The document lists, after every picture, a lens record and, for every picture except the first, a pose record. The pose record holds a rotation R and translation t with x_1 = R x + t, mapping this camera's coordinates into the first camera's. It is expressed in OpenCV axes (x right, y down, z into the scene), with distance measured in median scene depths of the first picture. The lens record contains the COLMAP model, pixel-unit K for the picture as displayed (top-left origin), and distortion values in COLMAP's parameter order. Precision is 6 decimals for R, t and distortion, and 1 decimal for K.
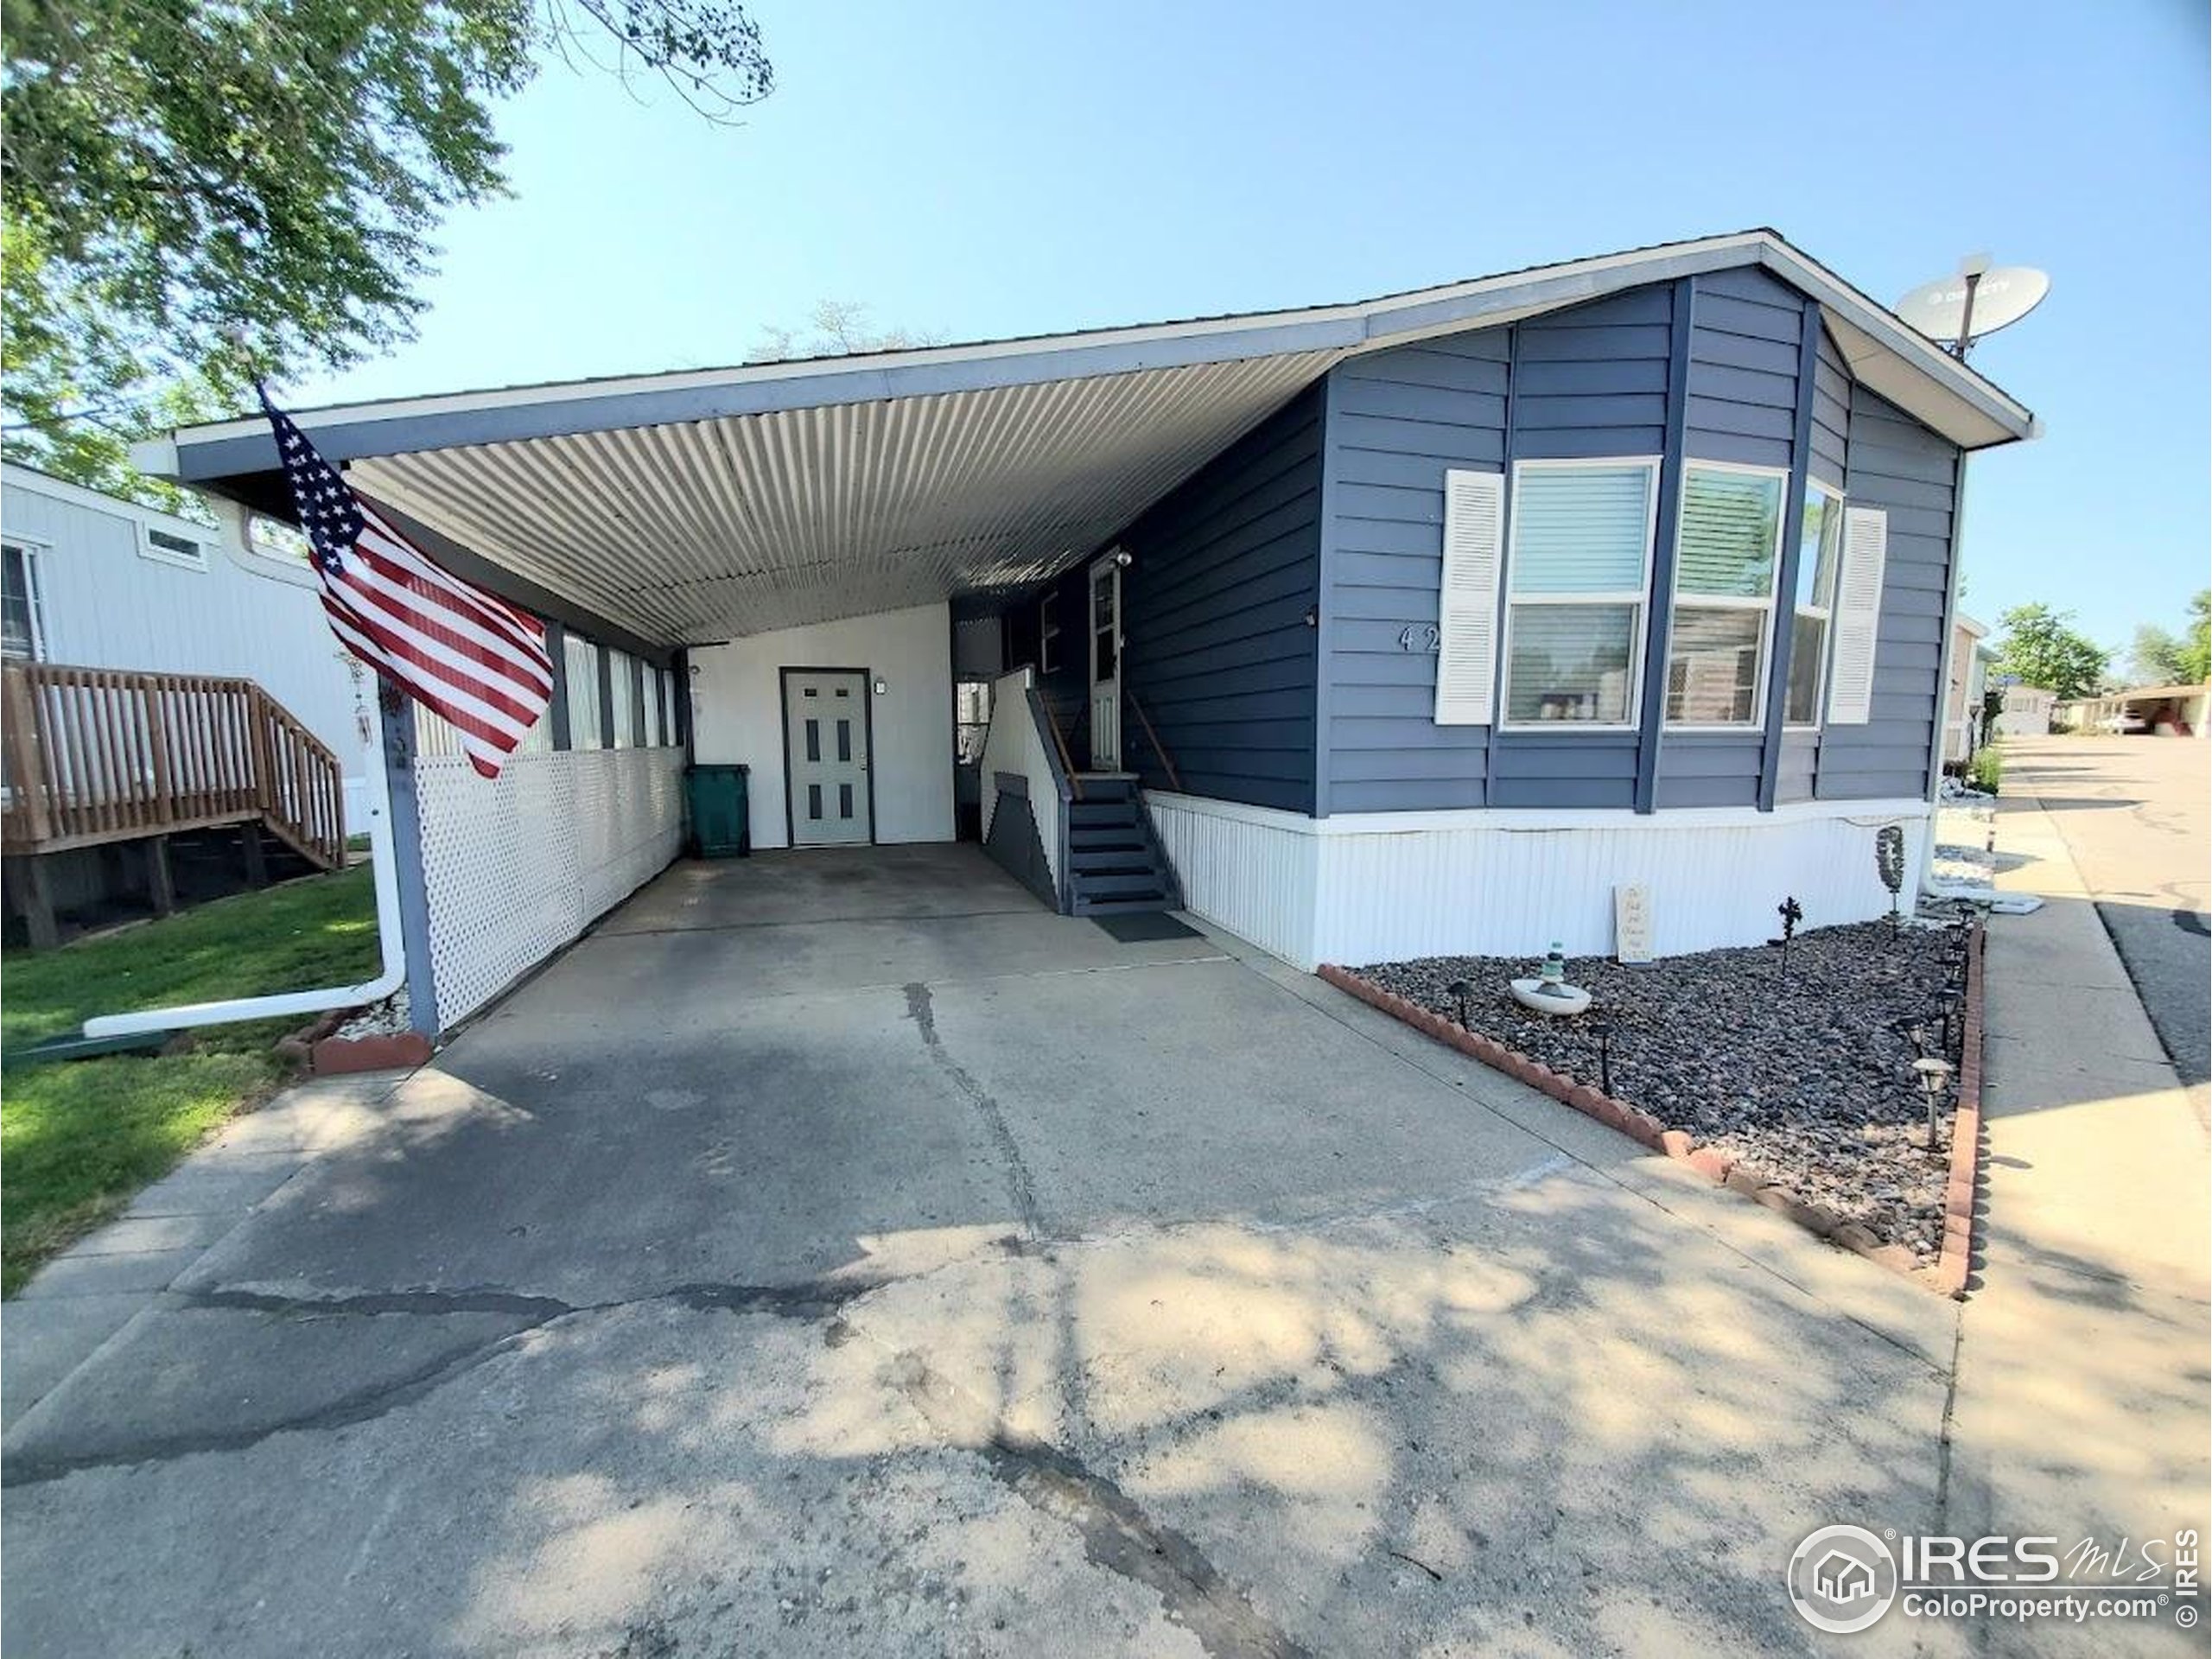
lens RADIAL K [[869.8, 0, 1096.0], [0, 869.8, 824.7], [0, 0, 1]] dist [-0.011269, -0.000410]
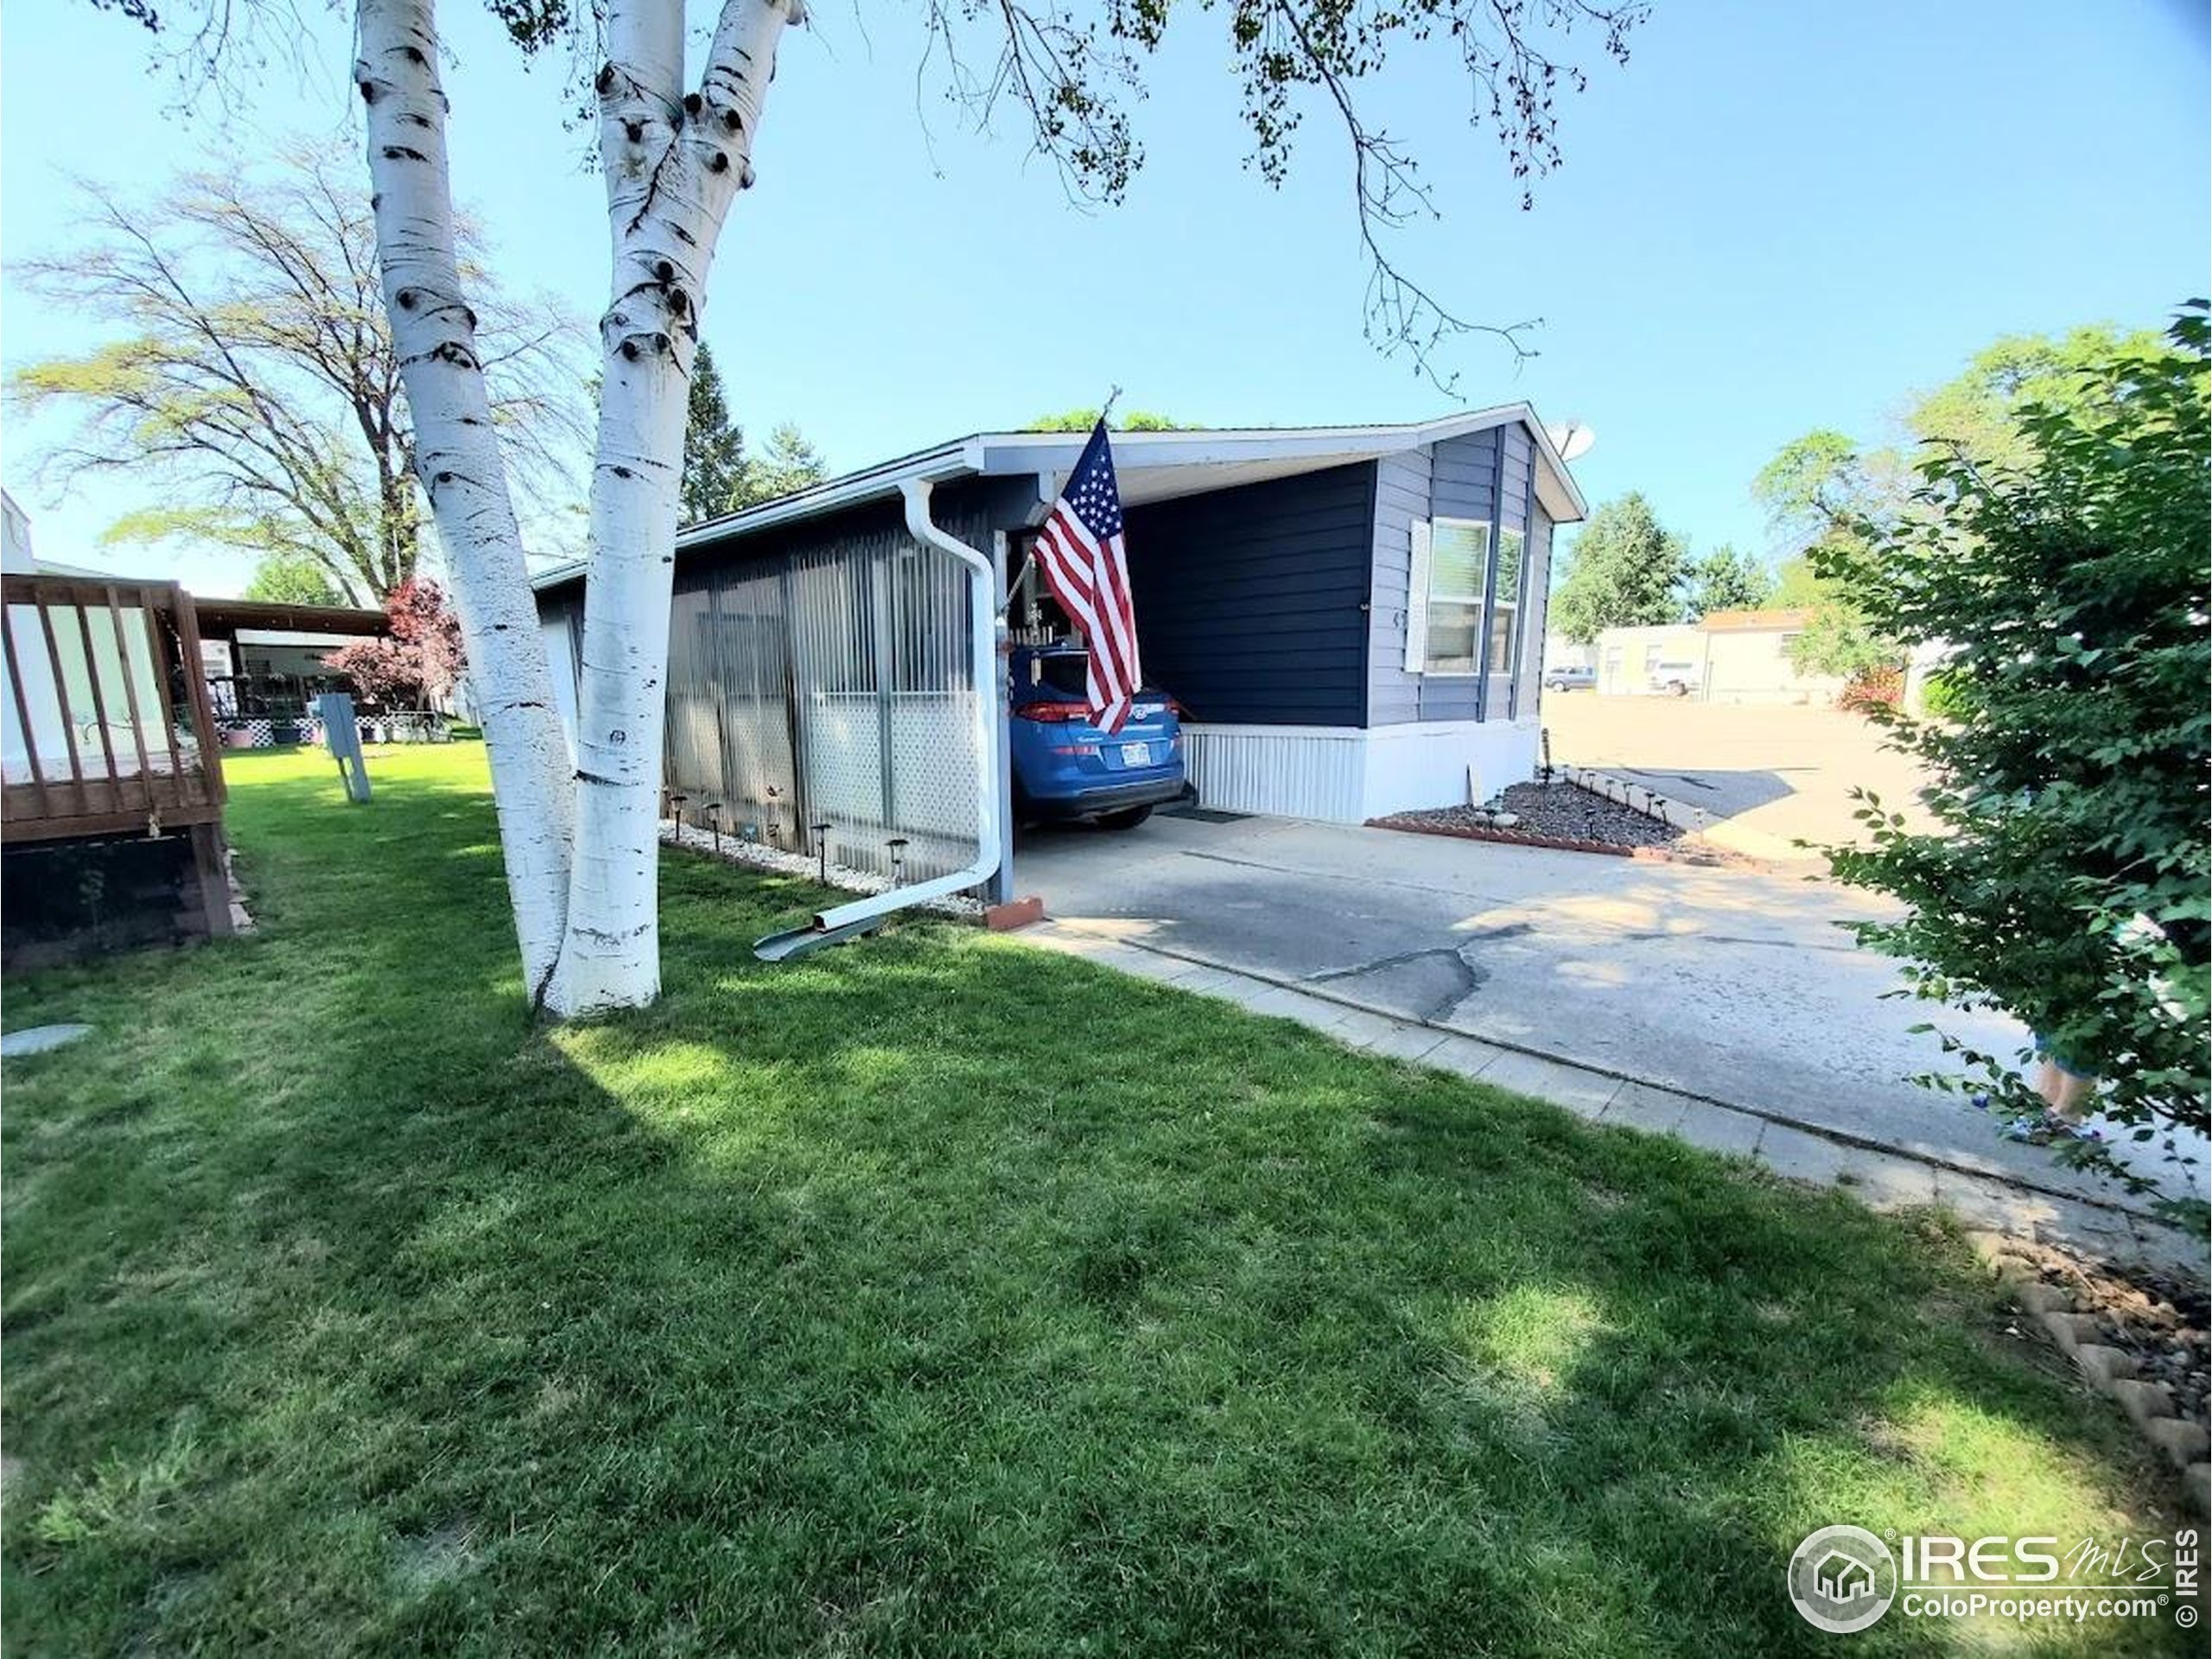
lens RADIAL K [[869.8, 0, 1087.4], [0, 869.8, 831.1], [0, 0, 1]] dist [-0.011269, -0.000410]
pose [[0.859163, -0.092550, 0.503262, -0.625167], [0.066265, 0.995349, 0.069917, 0.020597], [-0.507393, -0.026722, 0.861301, -0.090124]]
